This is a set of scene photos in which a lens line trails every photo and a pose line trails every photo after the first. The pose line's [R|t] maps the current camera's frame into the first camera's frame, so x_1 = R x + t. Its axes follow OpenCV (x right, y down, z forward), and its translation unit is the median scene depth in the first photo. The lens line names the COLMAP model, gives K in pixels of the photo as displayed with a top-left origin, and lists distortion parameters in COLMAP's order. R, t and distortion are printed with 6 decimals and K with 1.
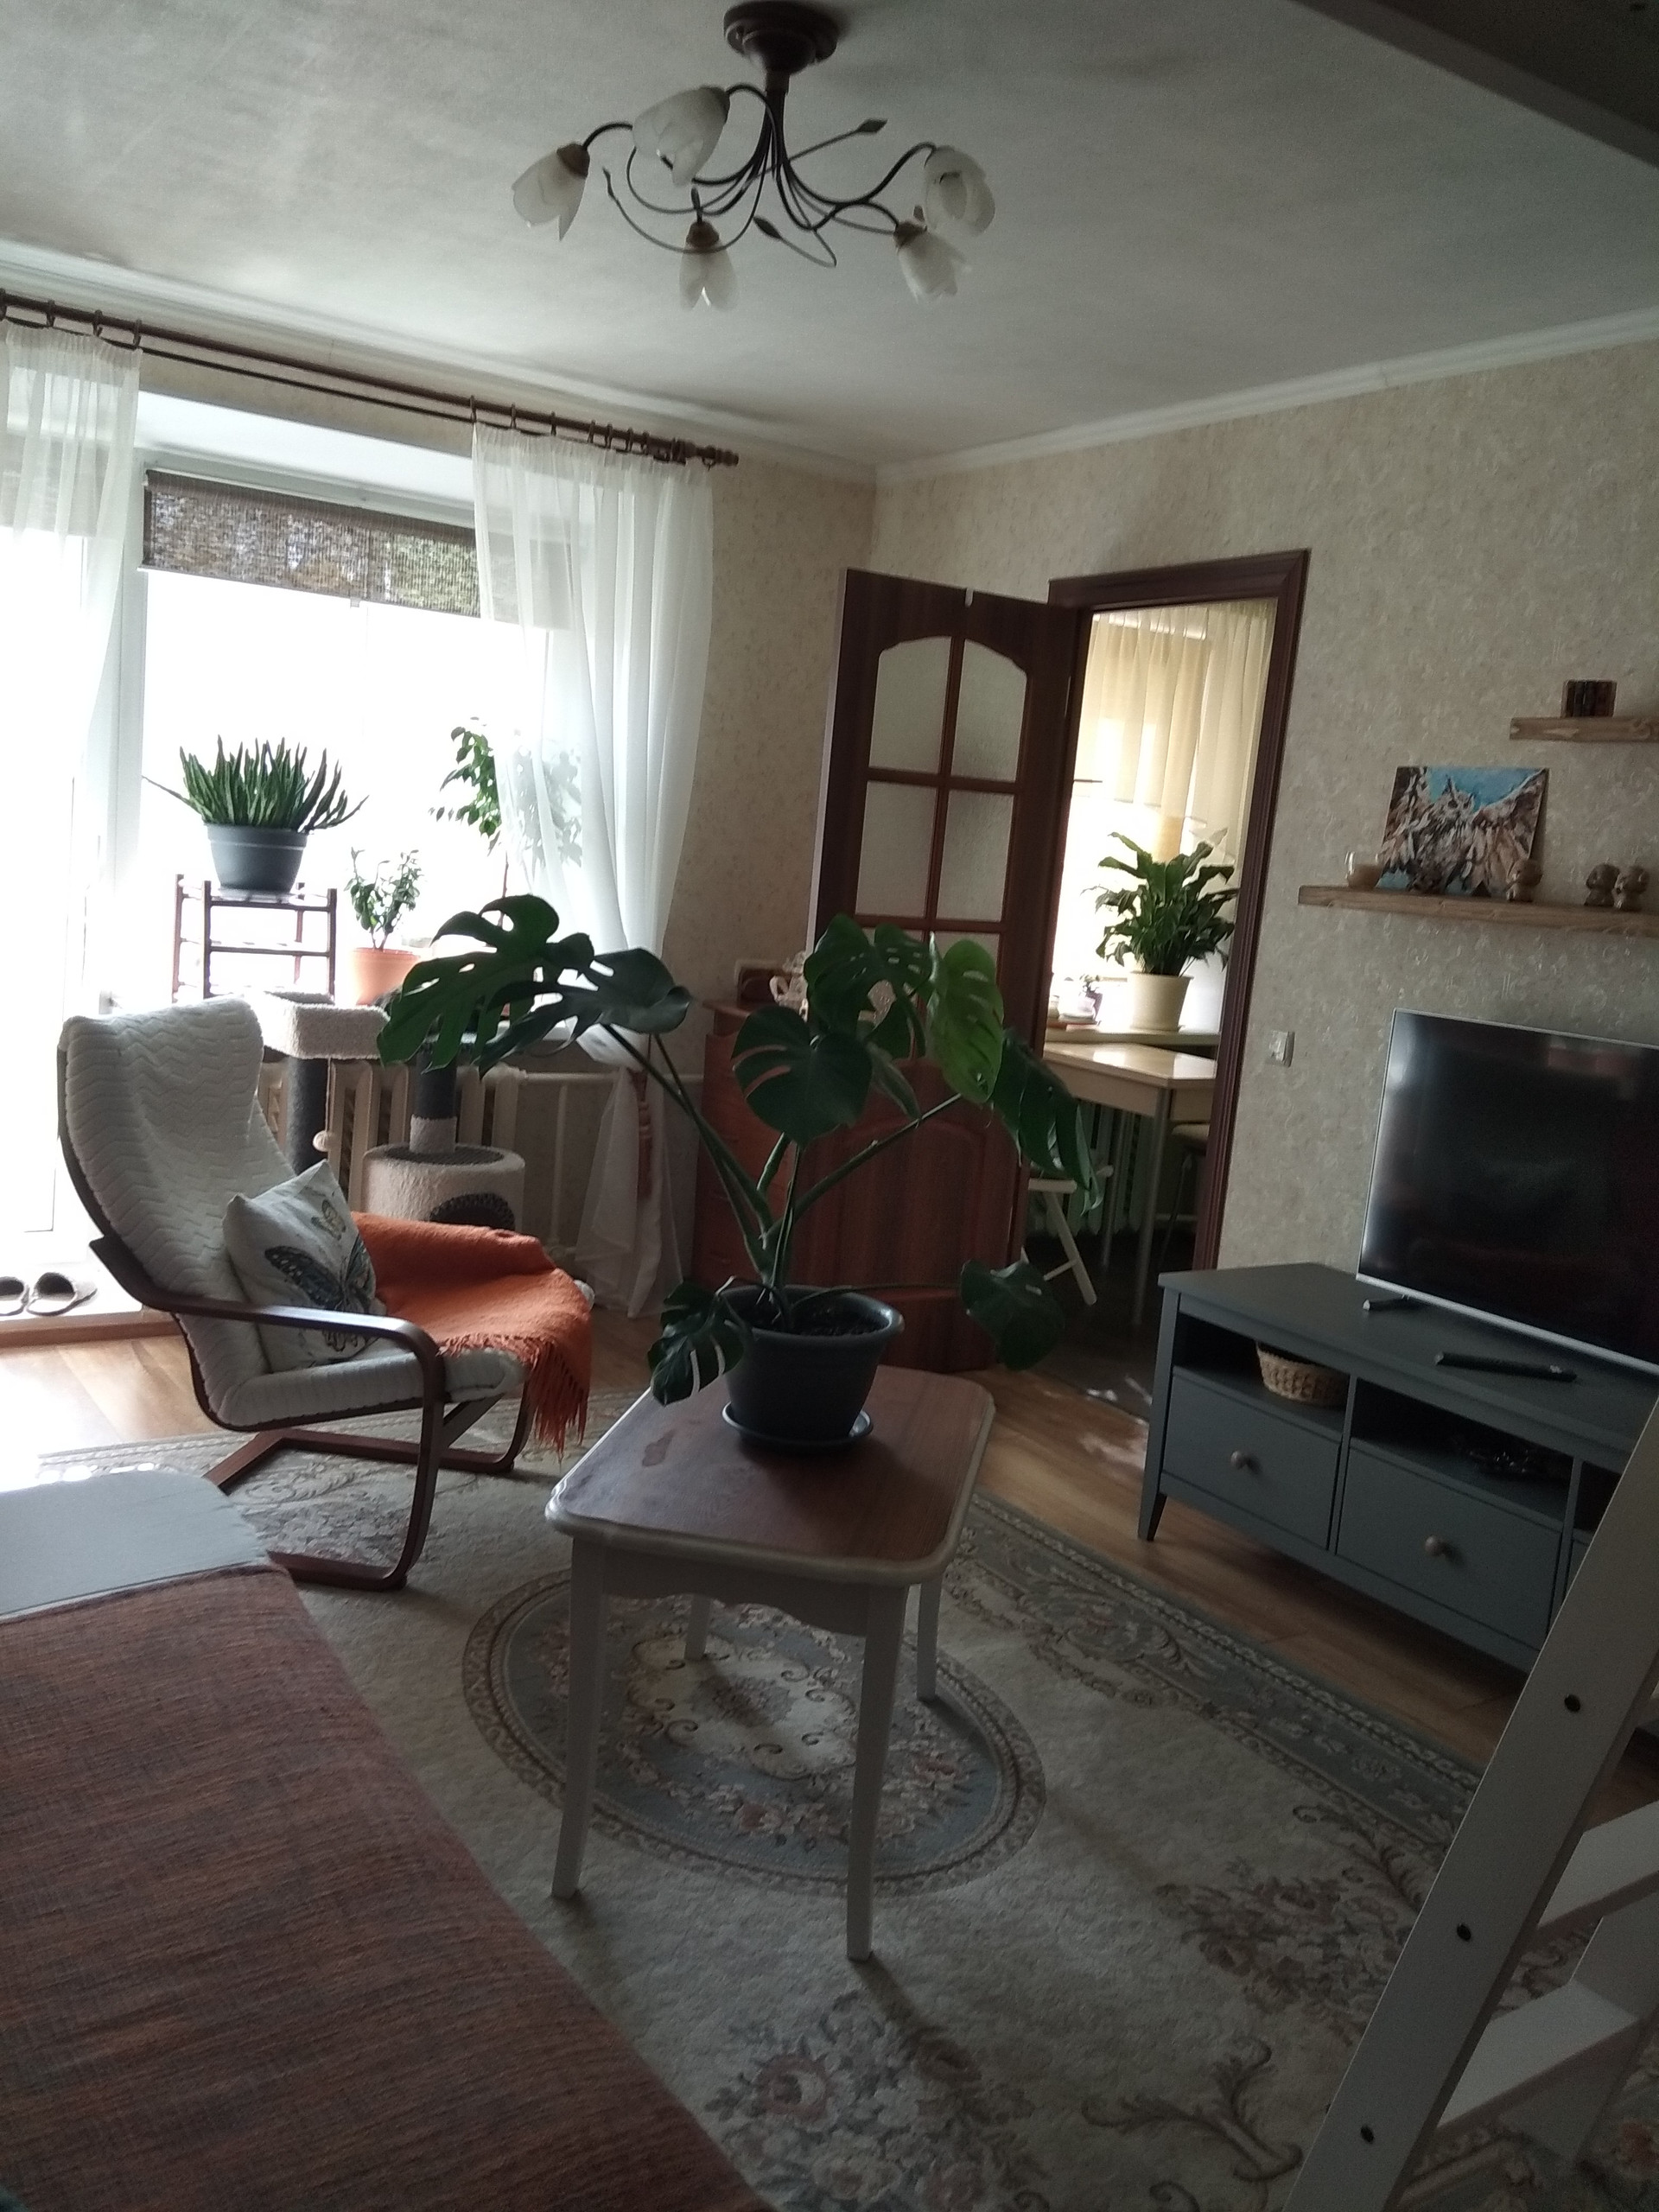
lens RADIAL K [[1798.1, 0, 814.5], [0, 1798.1, 1100.6], [0, 0, 1]] dist [0.116185, -0.203247]
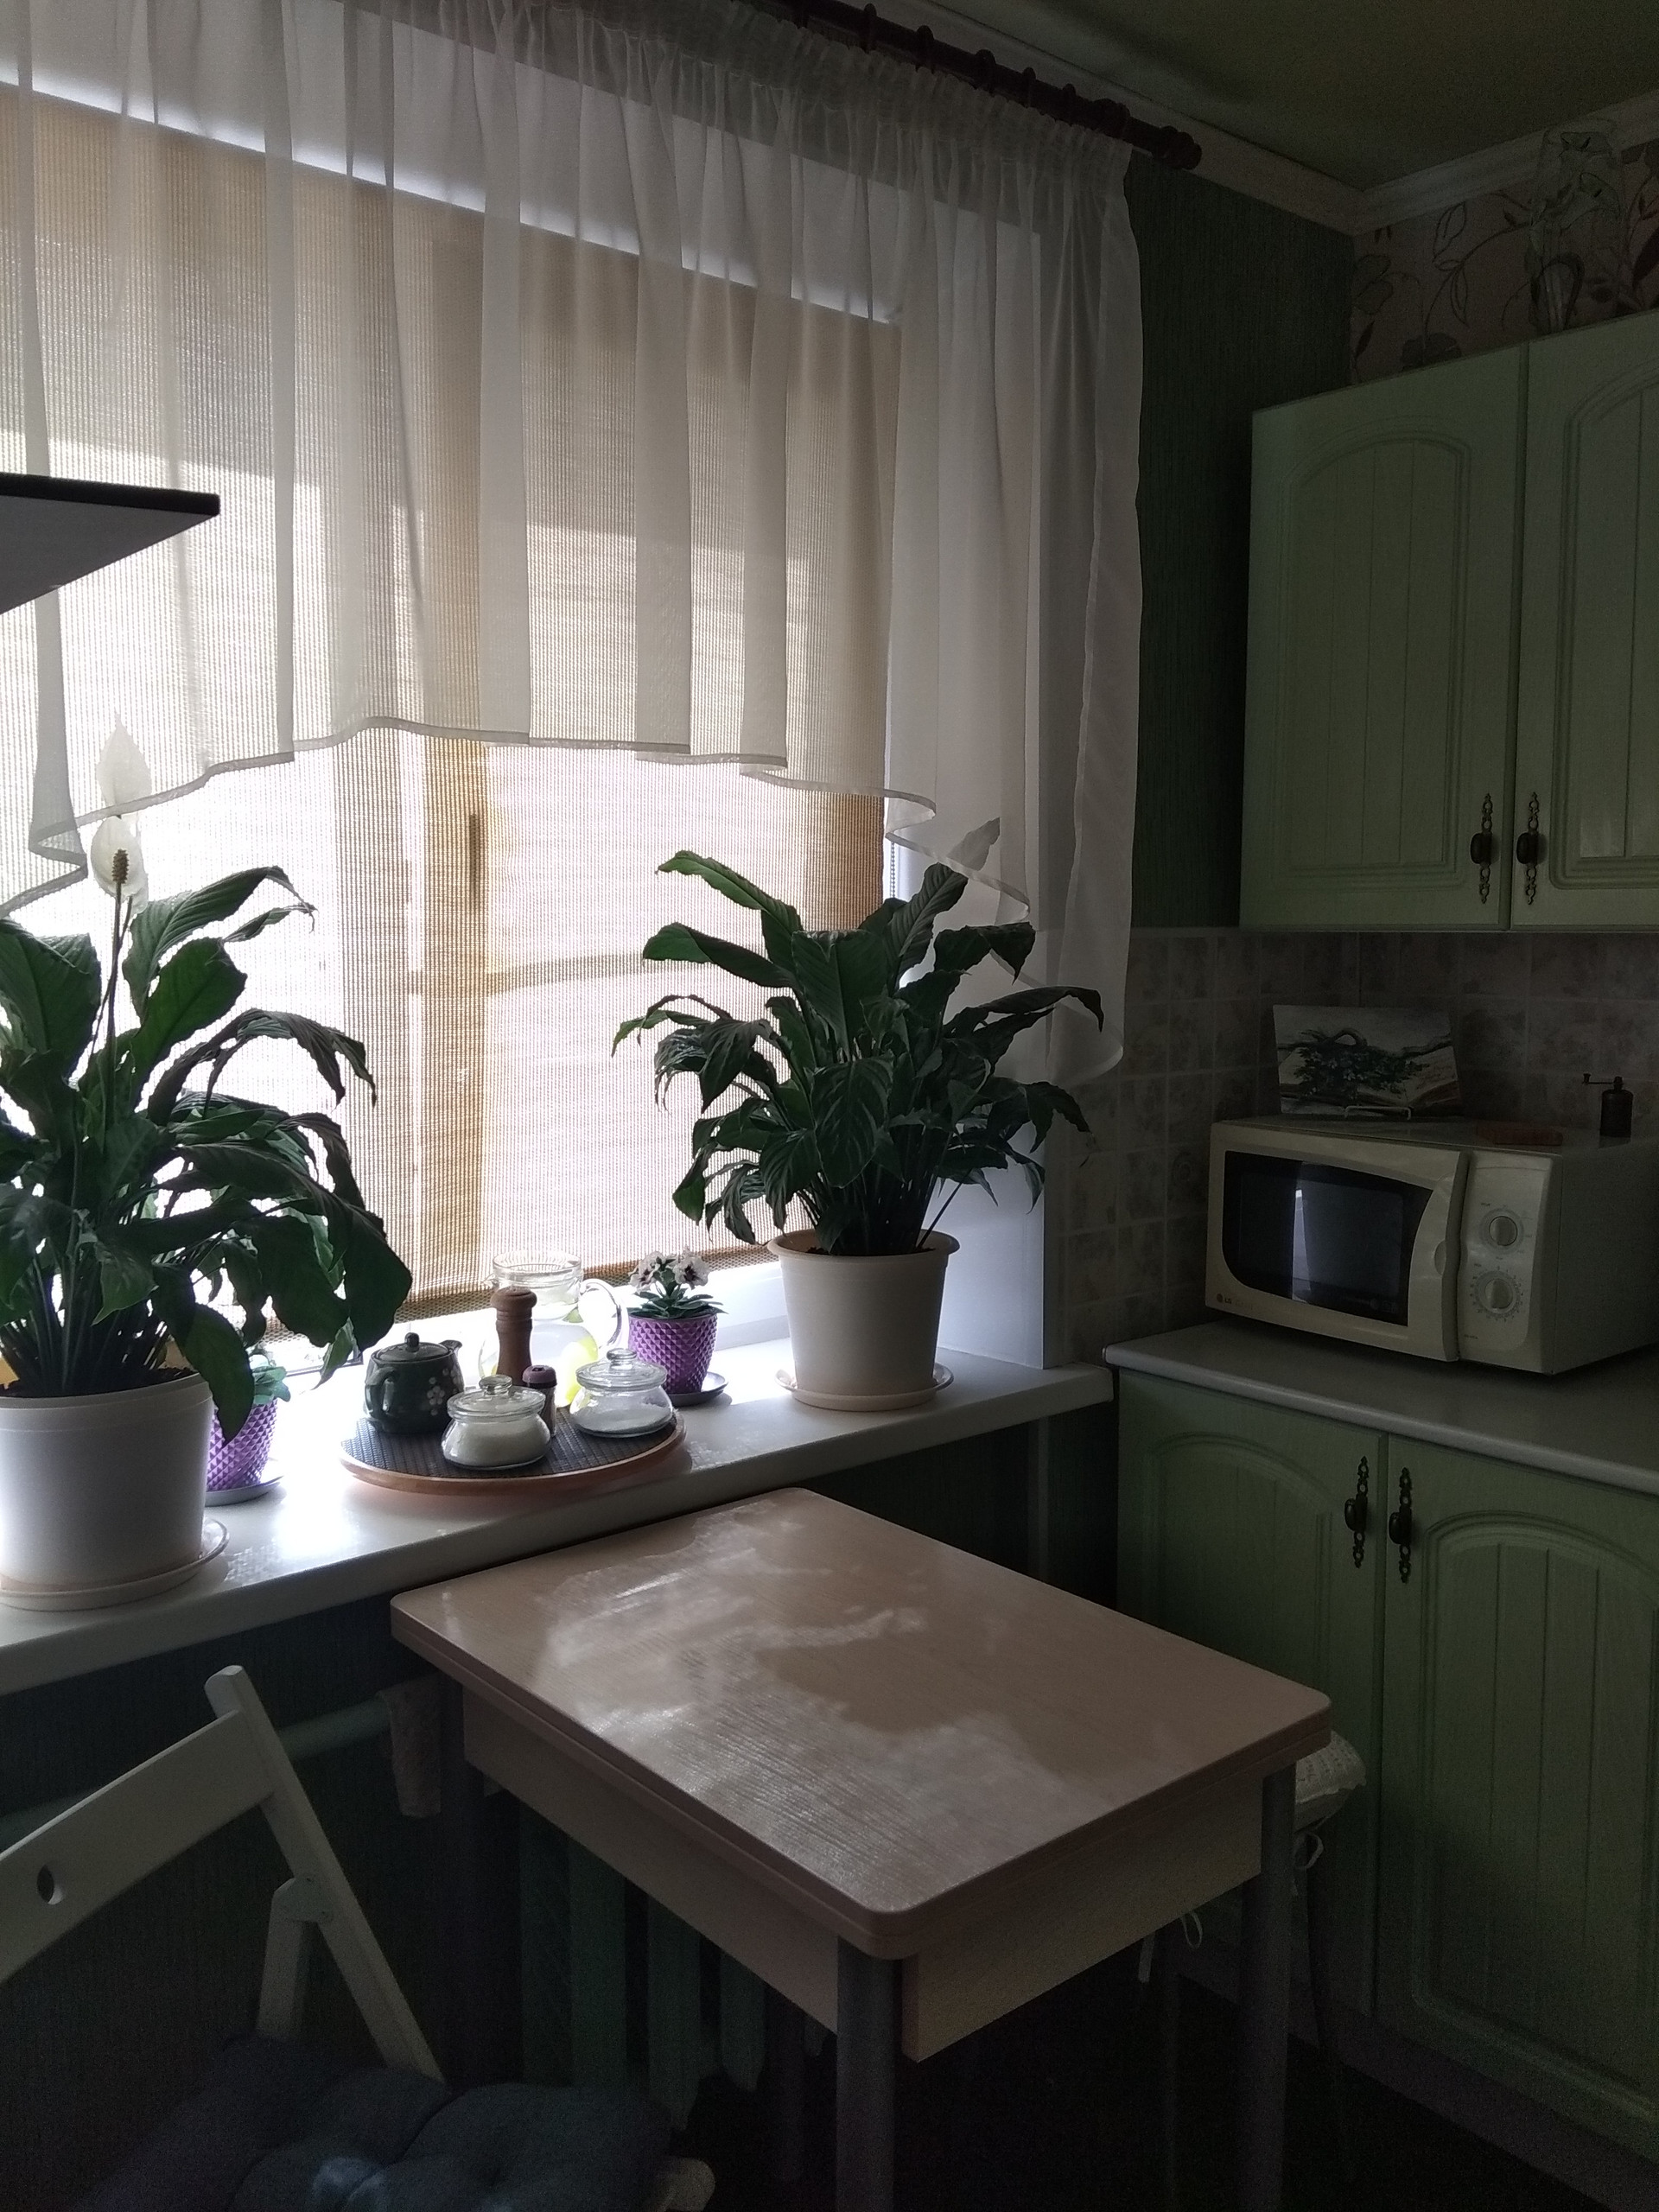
lens RADIAL K [[1798.1, 0, 814.5], [0, 1798.1, 1100.6], [0, 0, 1]] dist [0.116185, -0.203247]
pose [[0.990507, -0.098527, 0.095854, 0.152459], [0.102512, 0.994022, -0.037569, -0.086340], [-0.091579, 0.047039, 0.994686, 0.655993]]
